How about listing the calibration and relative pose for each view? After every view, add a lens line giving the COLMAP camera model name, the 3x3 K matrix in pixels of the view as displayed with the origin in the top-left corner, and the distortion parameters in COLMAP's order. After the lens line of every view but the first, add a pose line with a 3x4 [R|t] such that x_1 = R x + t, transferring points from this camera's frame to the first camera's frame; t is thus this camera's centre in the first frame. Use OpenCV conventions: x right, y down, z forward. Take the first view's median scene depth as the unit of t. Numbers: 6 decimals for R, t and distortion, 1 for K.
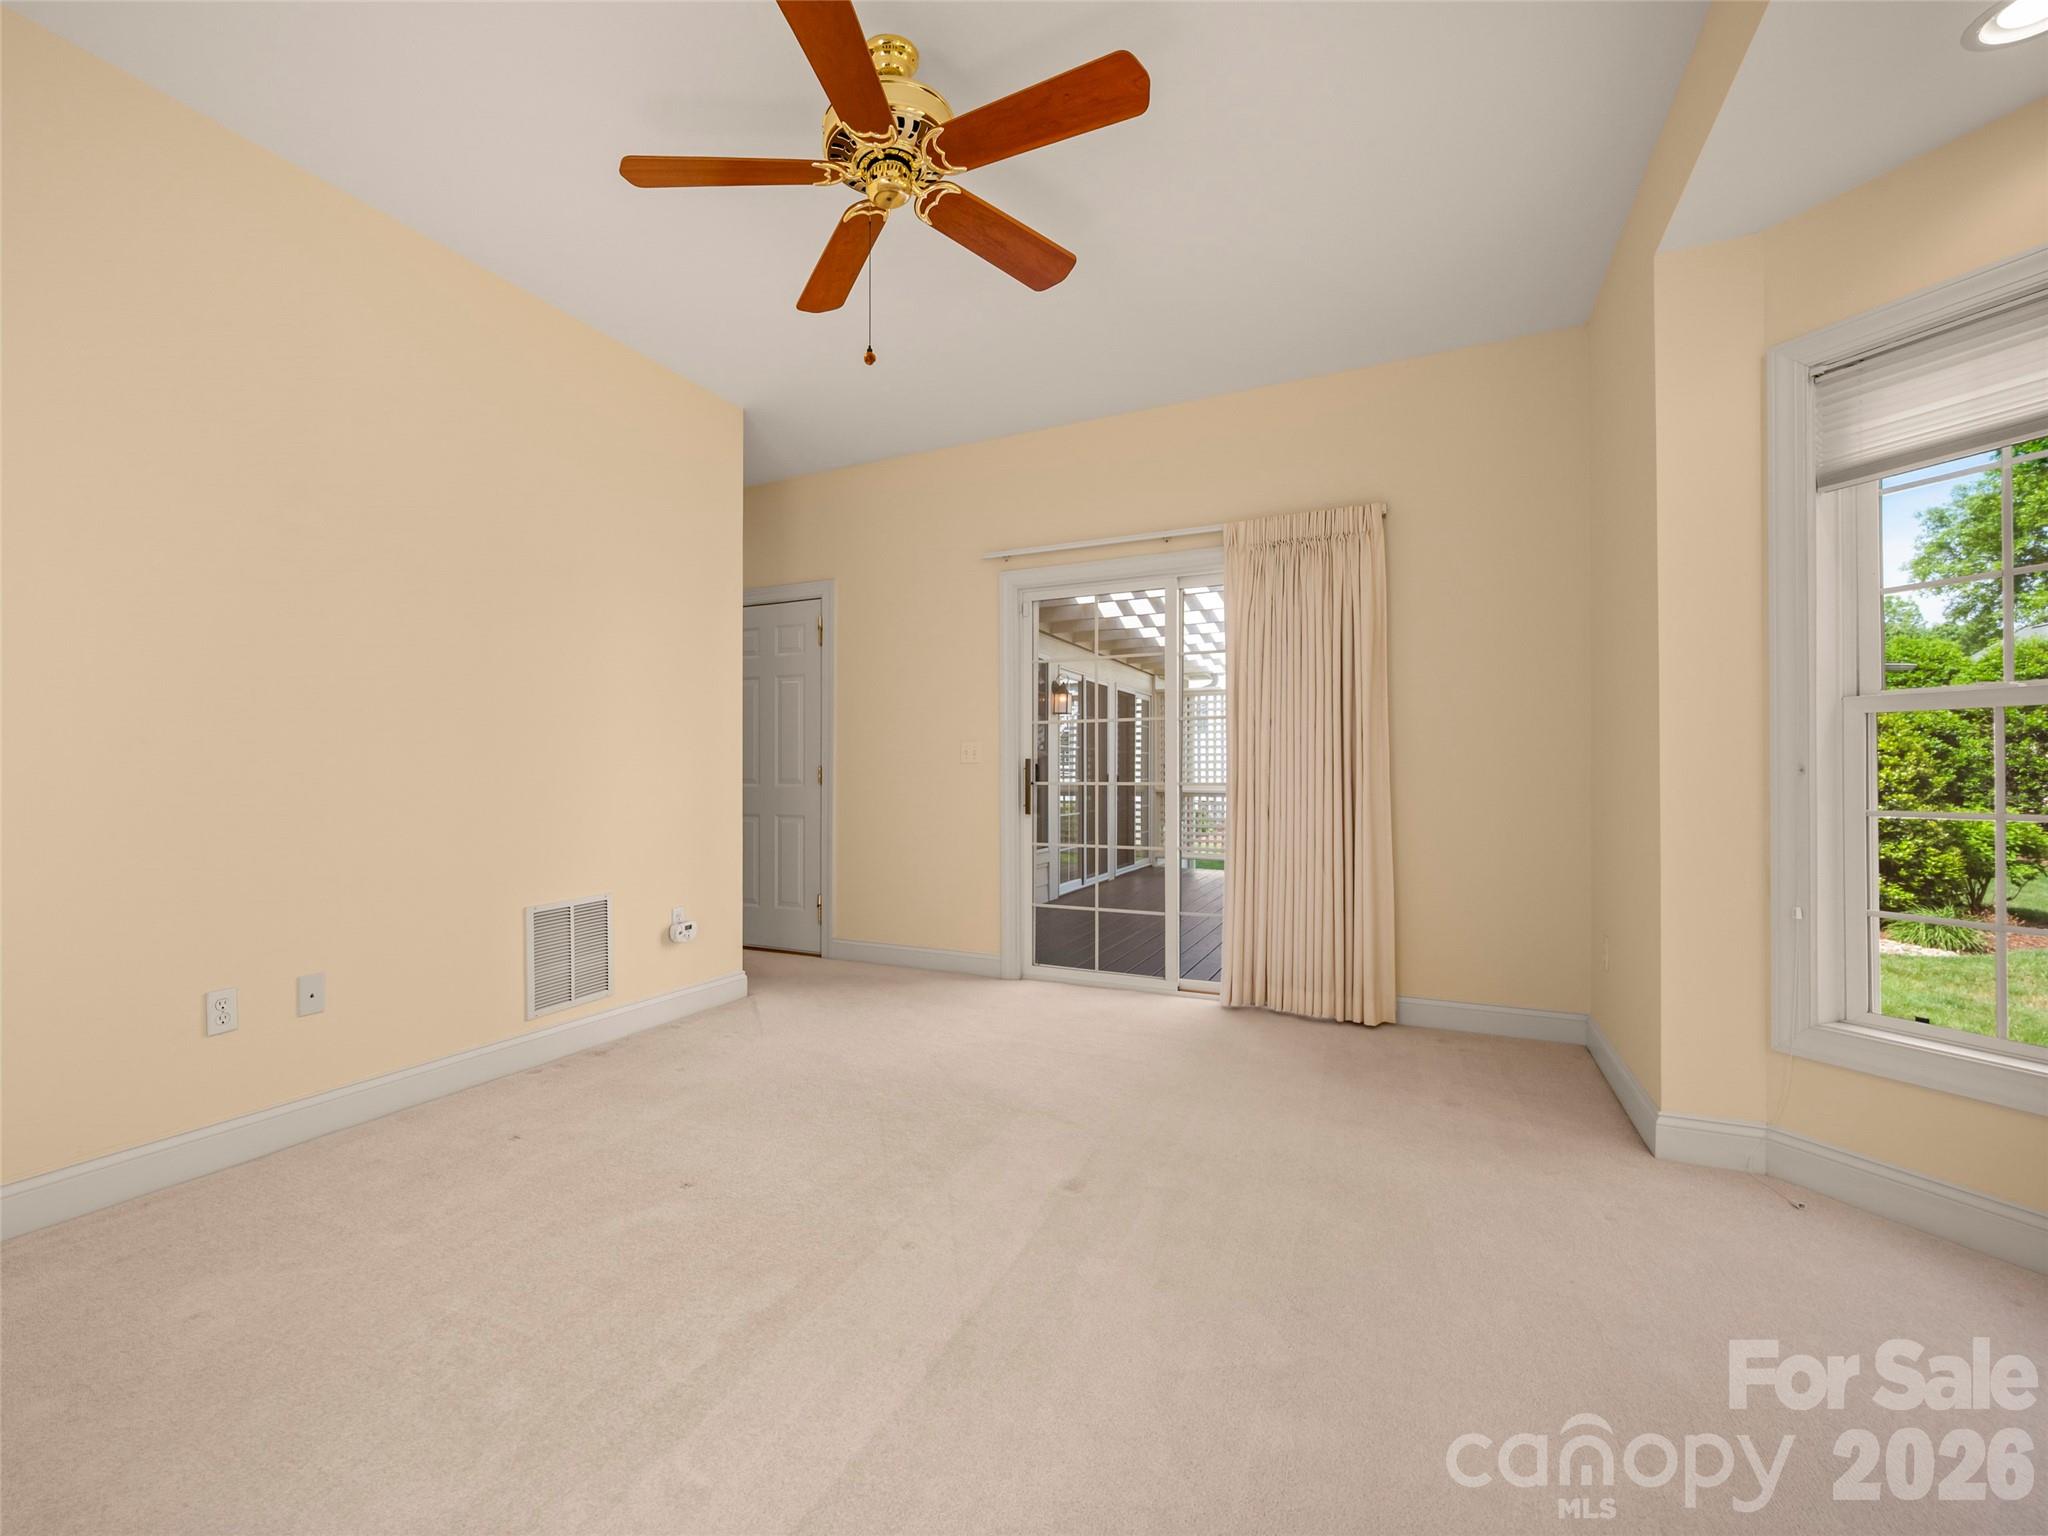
lens RADIAL K [[945.8, 0, 1023.9], [0, 945.8, 772.9], [0, 0, 1]] dist [-0.000350, -0.000227]
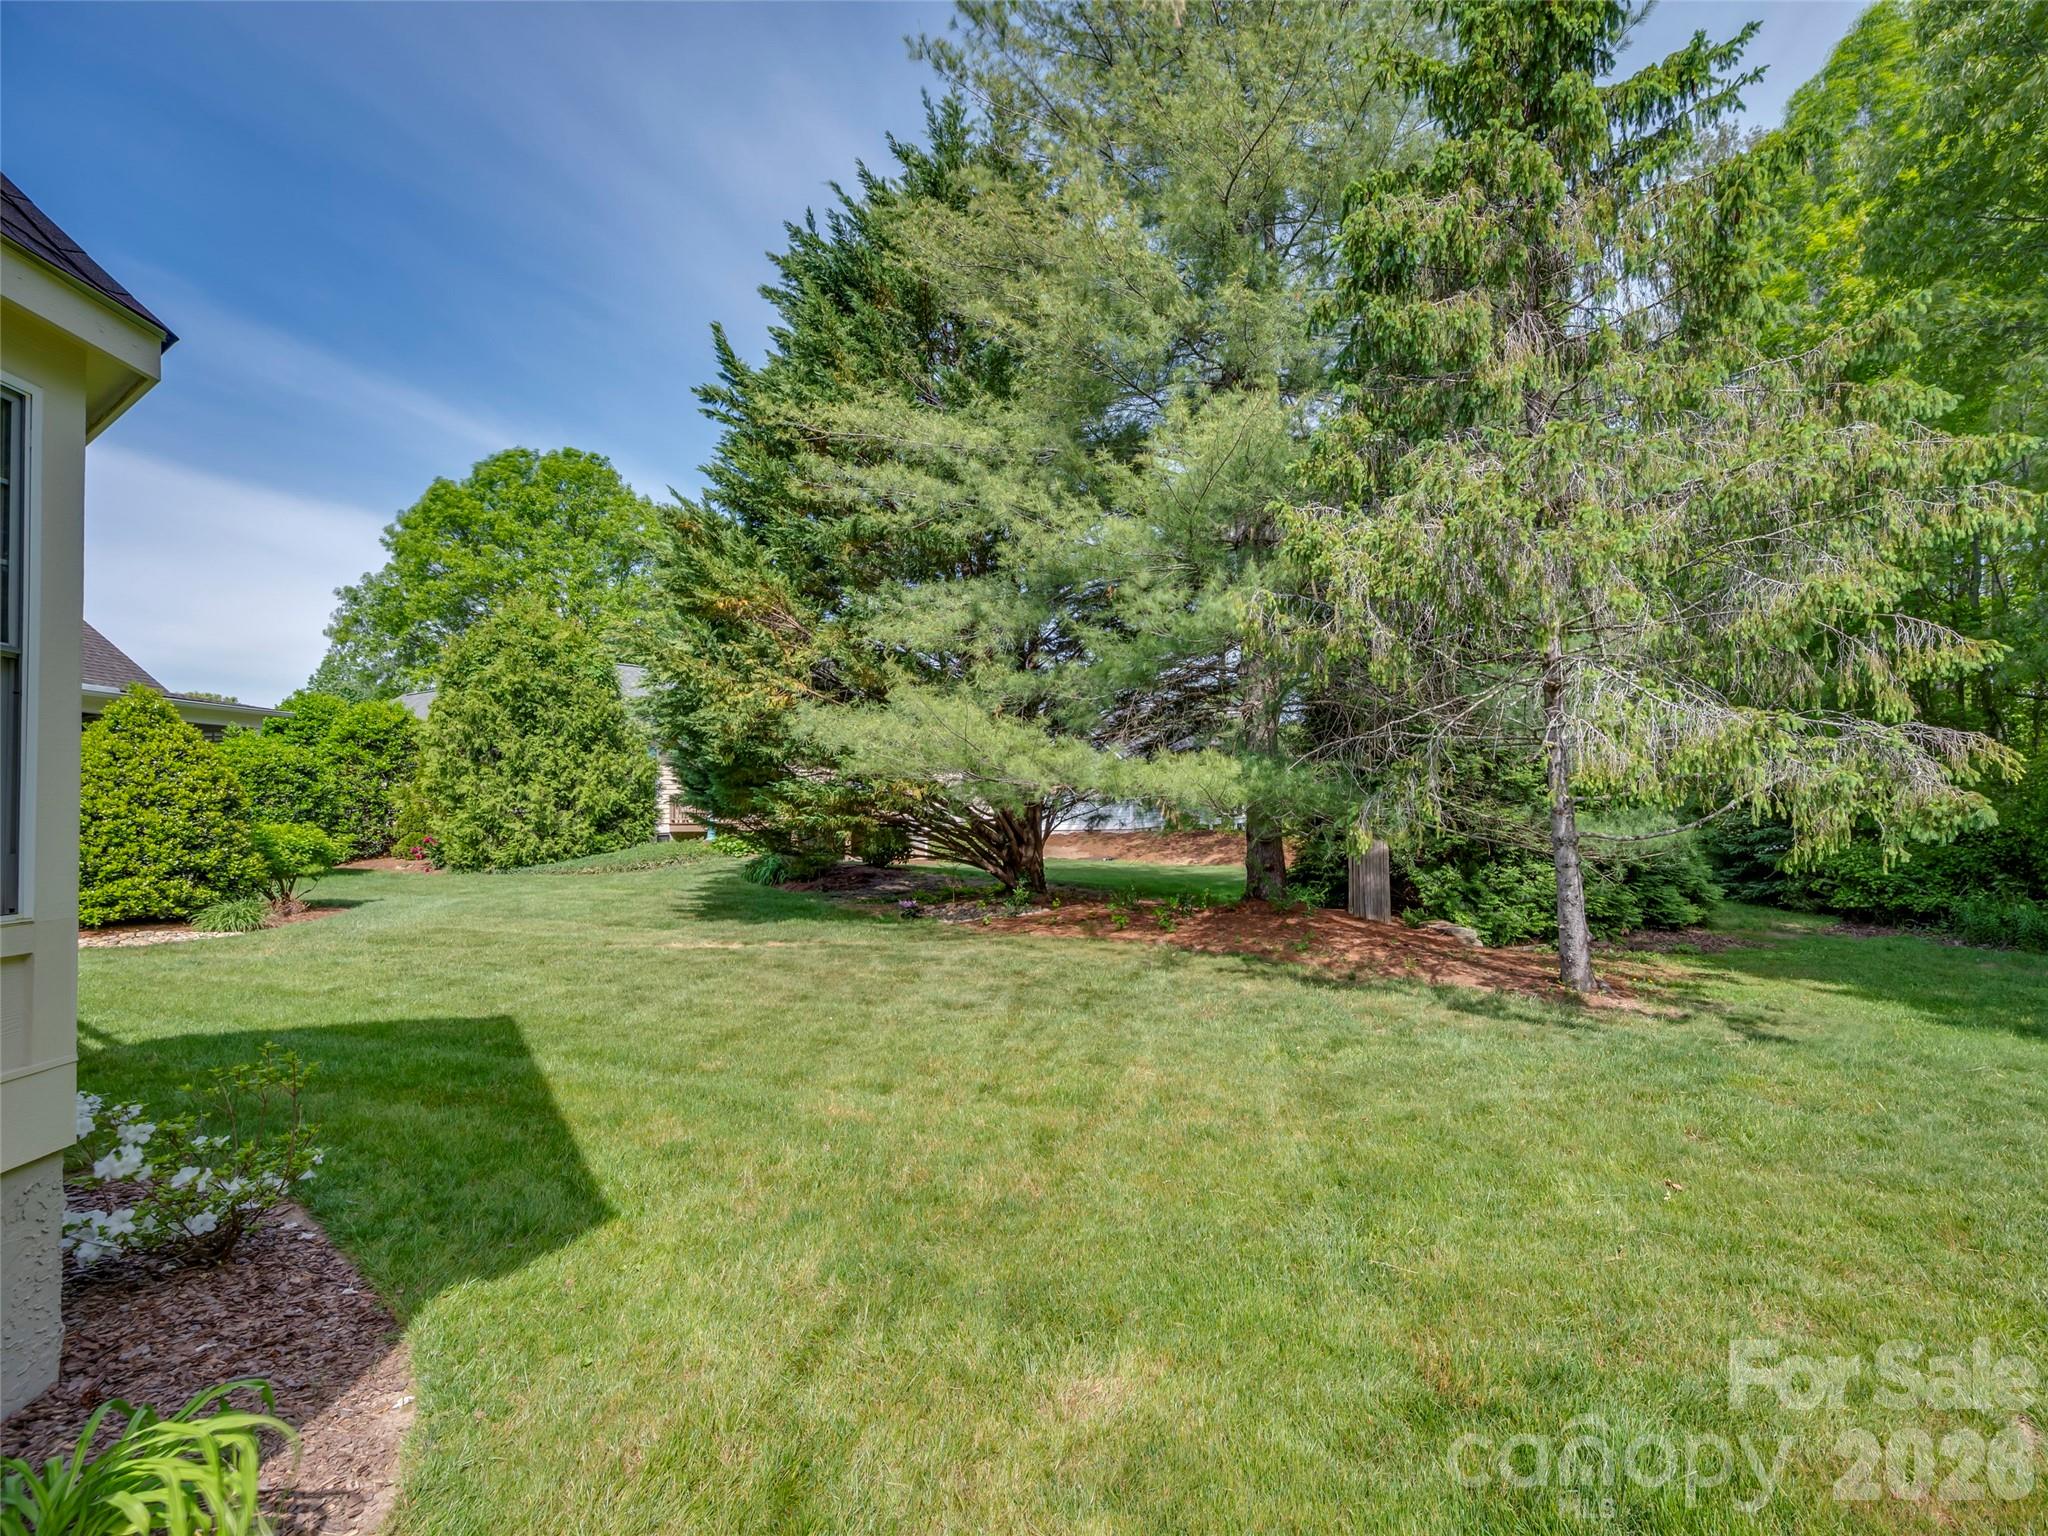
lens RADIAL K [[945.8, 0, 1023.9], [0, 945.8, 772.9], [0, 0, 1]] dist [-0.000350, -0.000227]
pose [[0.225099, 0.022471, 0.974077, -0.035175], [0.024045, 0.999301, -0.028609, 0.031129], [-0.974039, 0.029861, 0.224402, -0.305106]]
